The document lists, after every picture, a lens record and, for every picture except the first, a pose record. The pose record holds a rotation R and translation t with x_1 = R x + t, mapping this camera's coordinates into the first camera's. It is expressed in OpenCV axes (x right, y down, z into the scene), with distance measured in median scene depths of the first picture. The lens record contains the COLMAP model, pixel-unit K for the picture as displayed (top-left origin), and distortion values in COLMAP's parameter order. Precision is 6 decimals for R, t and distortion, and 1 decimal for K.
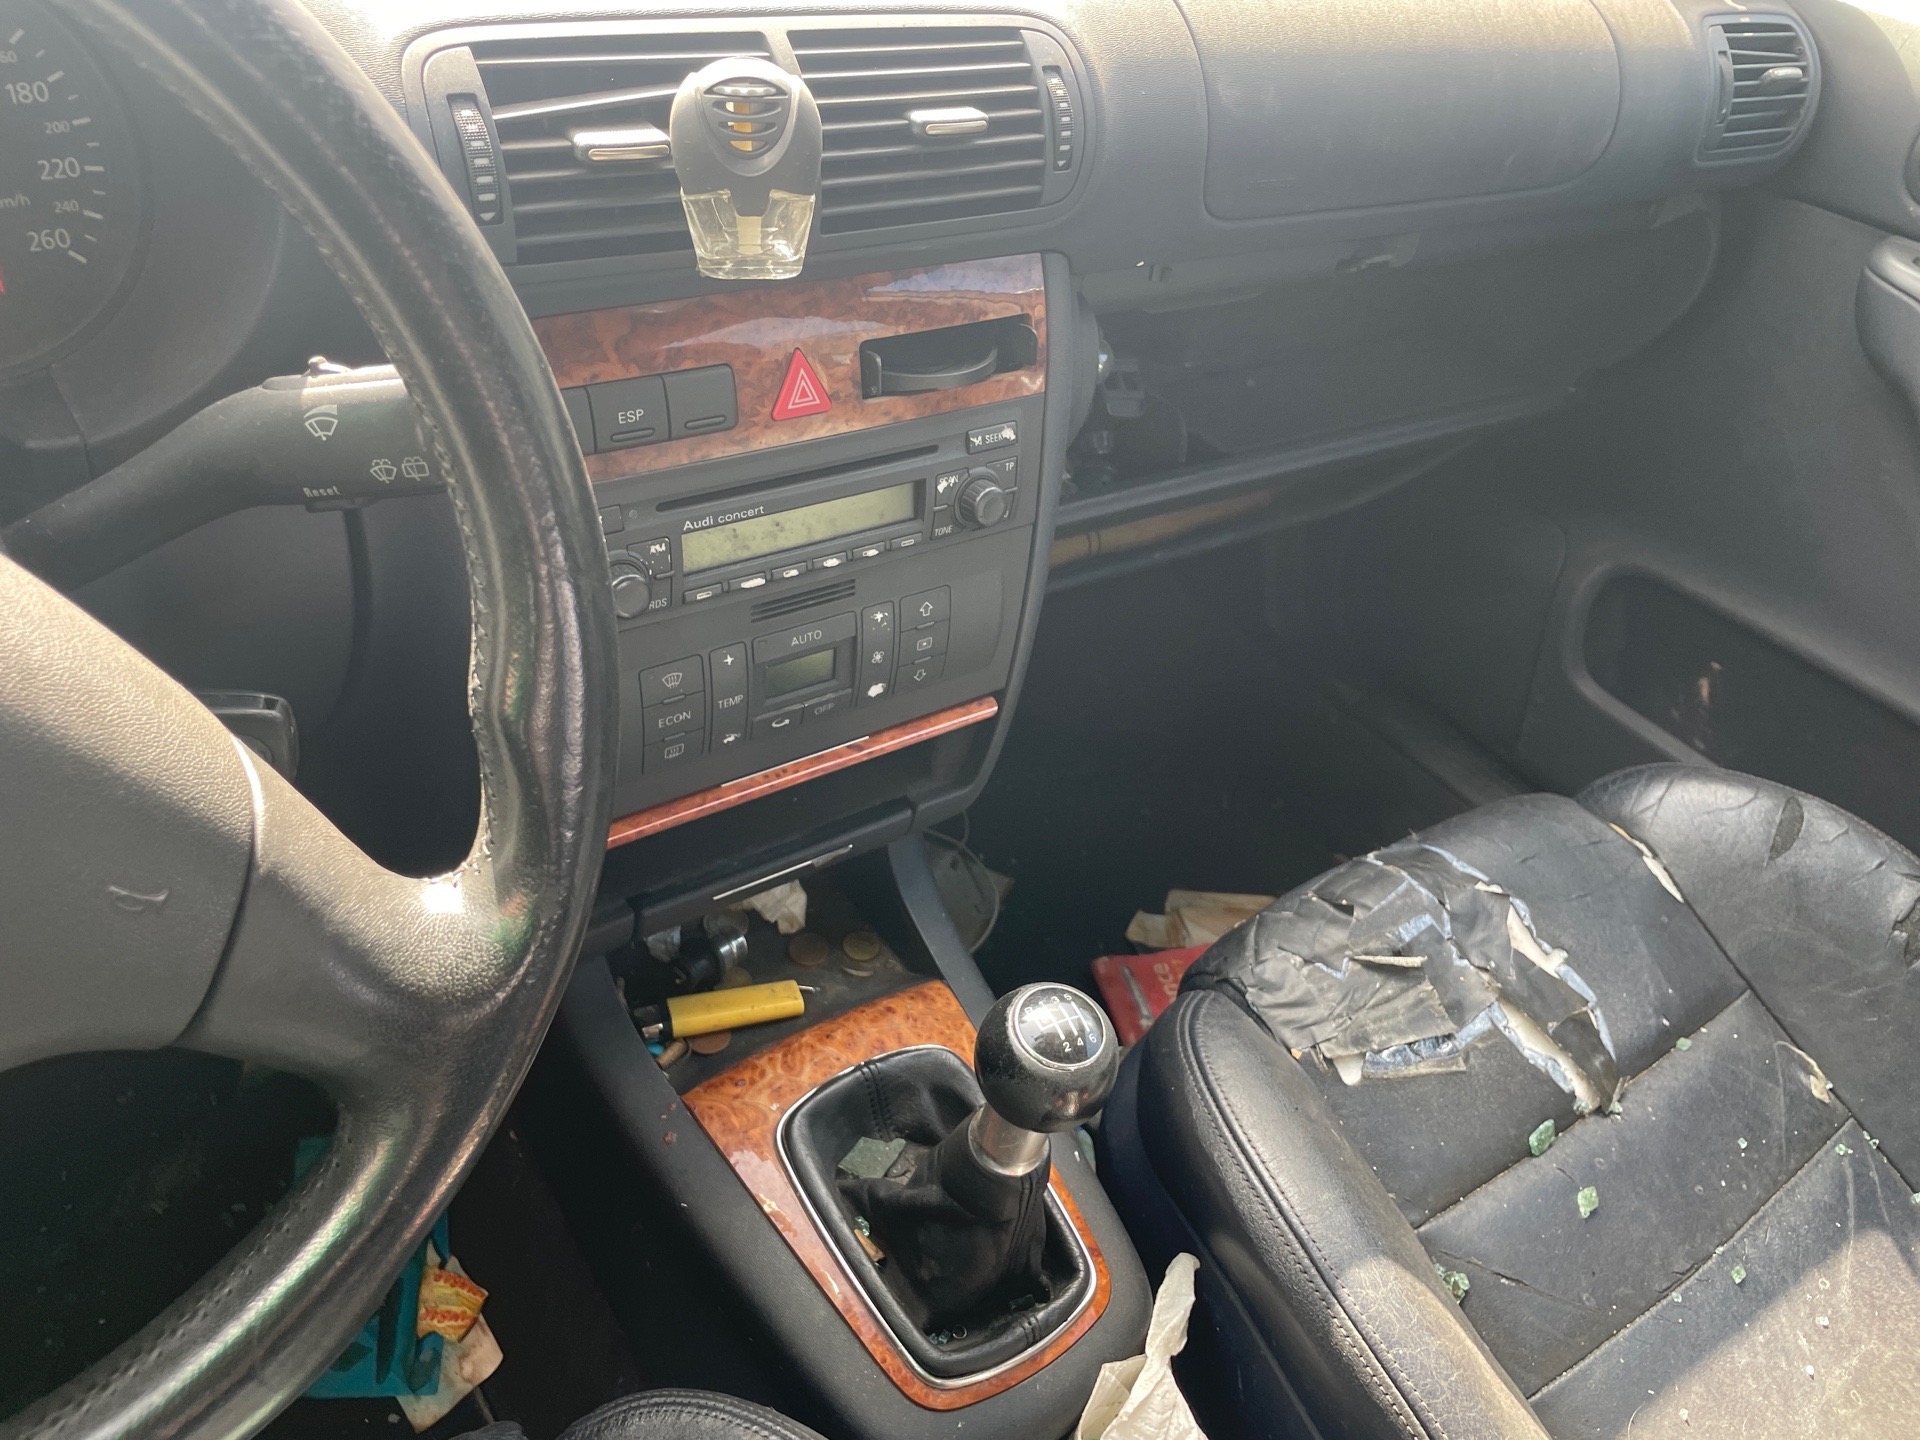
lens RADIAL K [[1456.7, 0, 965.3], [0, 1456.7, 708.9], [0, 0, 1]] dist [0.082622, -0.108648]
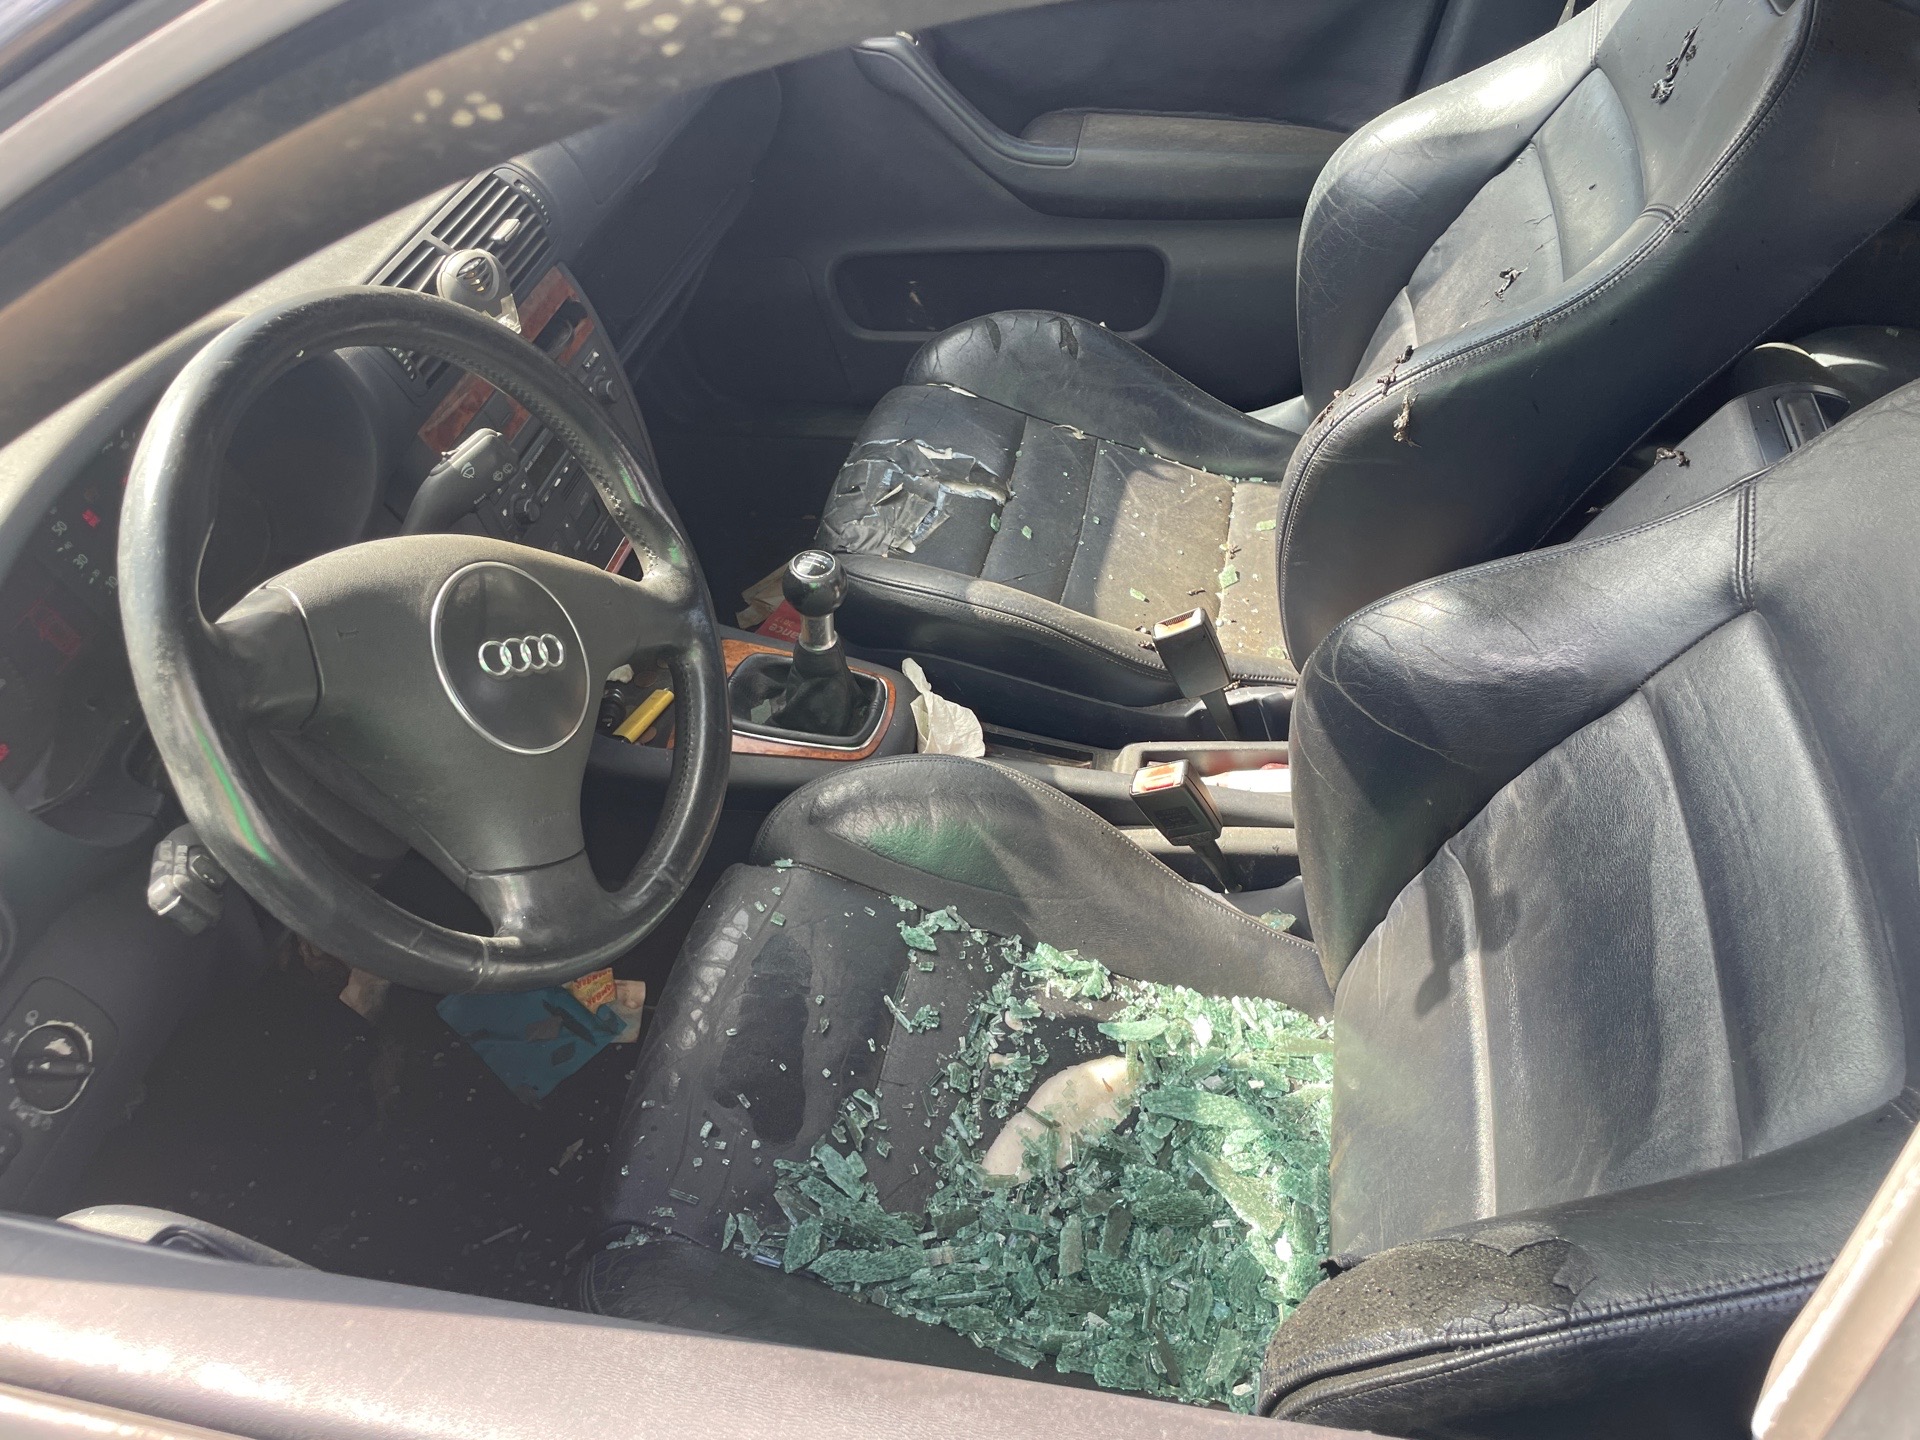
lens RADIAL K [[1456.7, 0, 968.9], [0, 1456.7, 722.7], [0, 0, 1]] dist [0.082622, -0.108648]
pose [[0.708142, -0.617371, 0.342619, -0.552760], [0.573116, 0.786012, 0.231784, 0.024435], [-0.412399, 0.032224, 0.910433, -0.900962]]
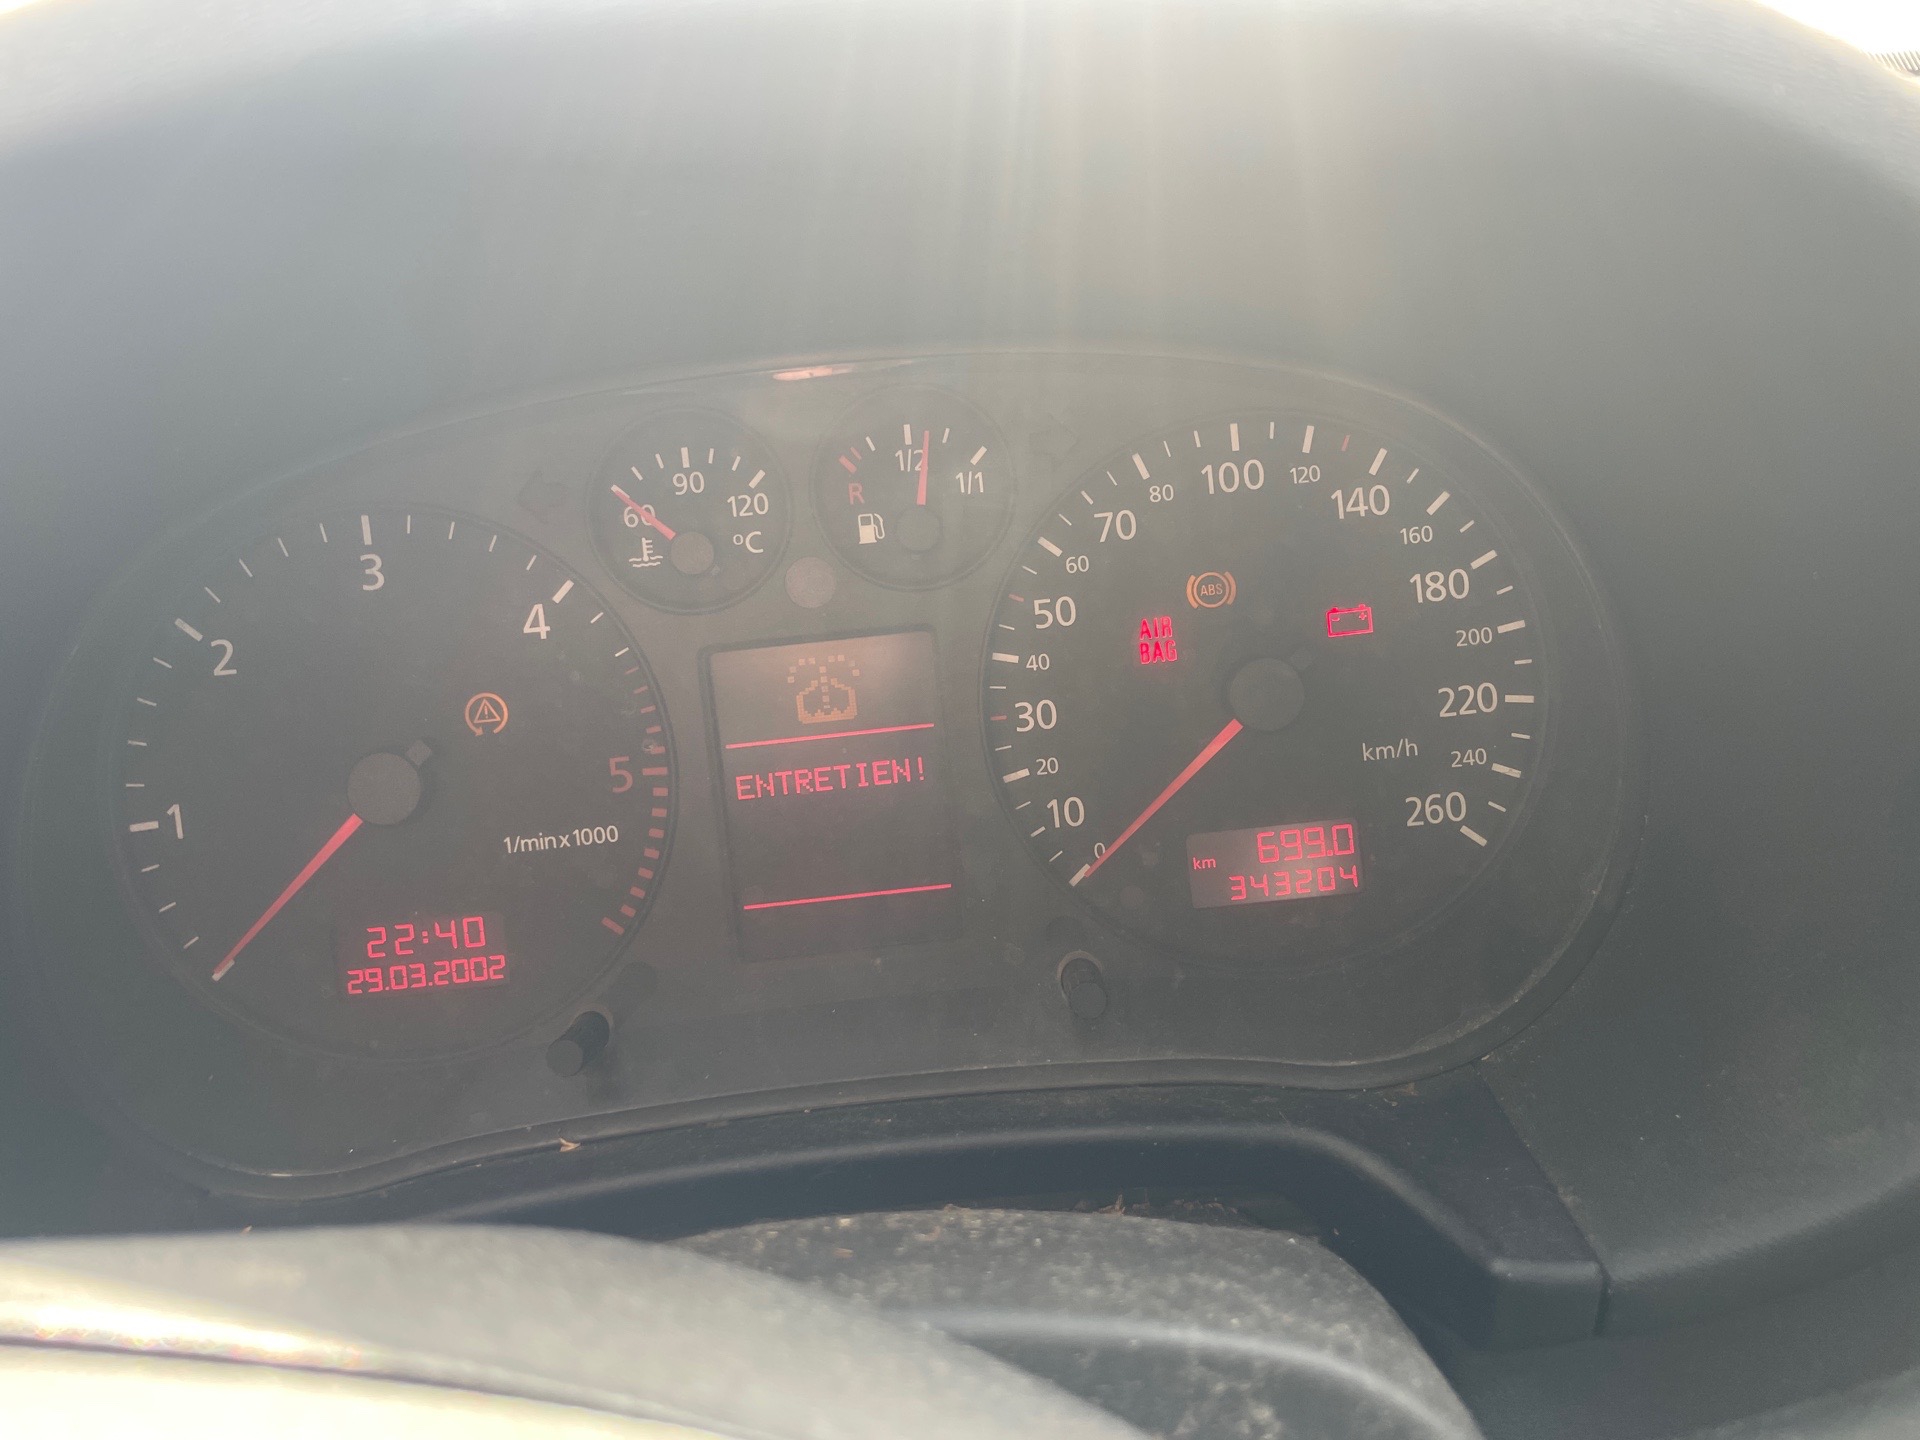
lens RADIAL K [[1456.7, 0, 954.5], [0, 1456.7, 714.3], [0, 0, 1]] dist [0.082622, -0.108648]
pose [[0.805155, 0.013386, -0.592913, -0.316252], [-0.176955, 0.959628, -0.218634, -0.139995], [0.566049, 0.280953, 0.775019, 0.299701]]
